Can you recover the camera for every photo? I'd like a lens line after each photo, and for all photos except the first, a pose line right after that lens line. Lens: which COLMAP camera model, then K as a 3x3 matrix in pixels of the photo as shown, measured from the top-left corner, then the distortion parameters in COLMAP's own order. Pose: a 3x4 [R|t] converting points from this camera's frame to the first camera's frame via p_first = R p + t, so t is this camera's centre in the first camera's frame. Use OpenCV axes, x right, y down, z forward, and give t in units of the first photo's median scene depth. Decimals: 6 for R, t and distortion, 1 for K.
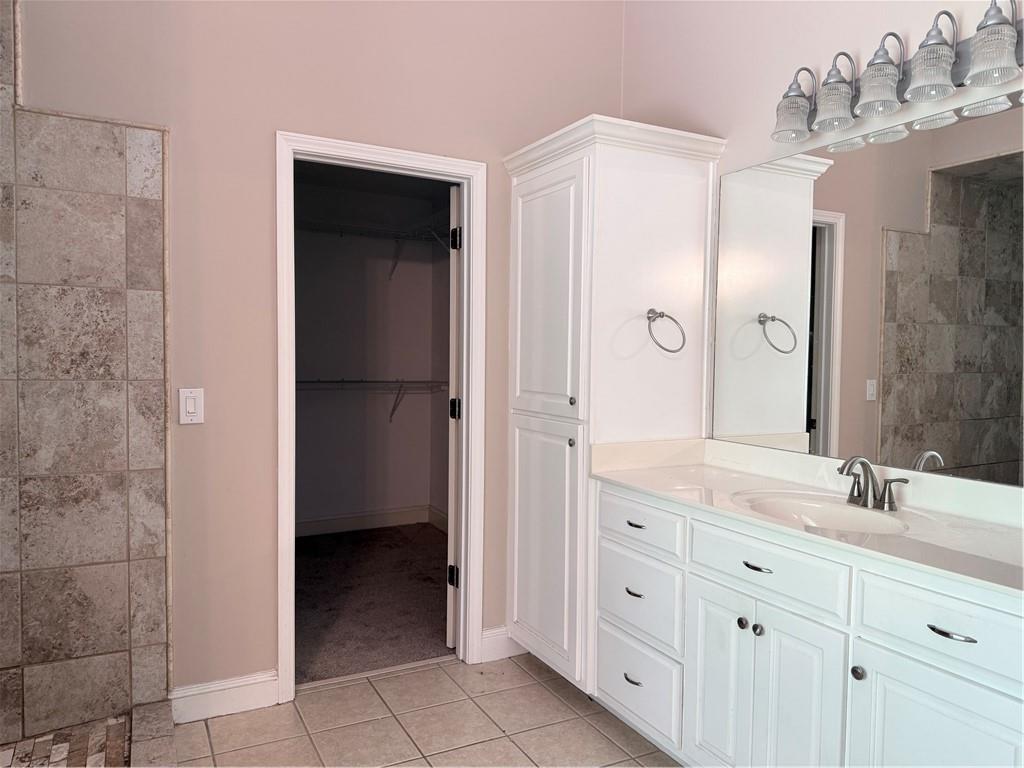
lens RADIAL K [[708.5, 0, 513.1], [0, 708.5, 382.5], [0, 0, 1]] dist [0.007978, -0.010644]
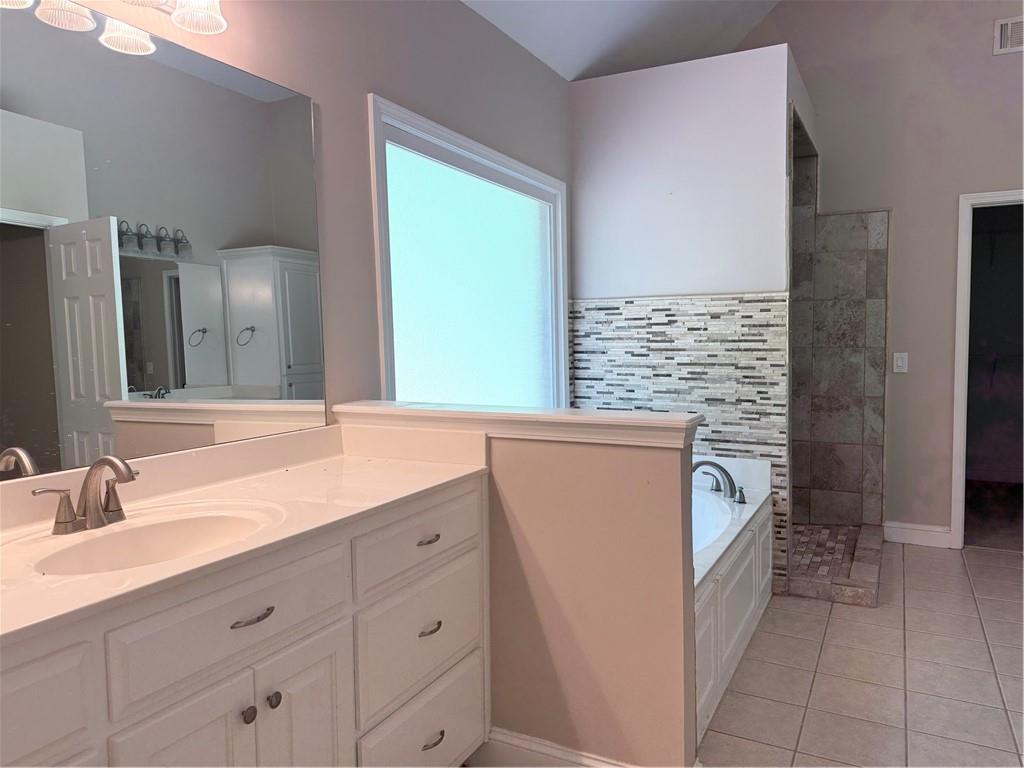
lens RADIAL K [[708.5, 0, 513.9], [0, 708.5, 386.3], [0, 0, 1]] dist [0.007978, -0.010644]
pose [[0.562387, 0.038046, -0.825999, 0.489281], [-0.013866, 0.999234, 0.036584, 0.042921], [0.826758, -0.009121, 0.562484, -0.826278]]
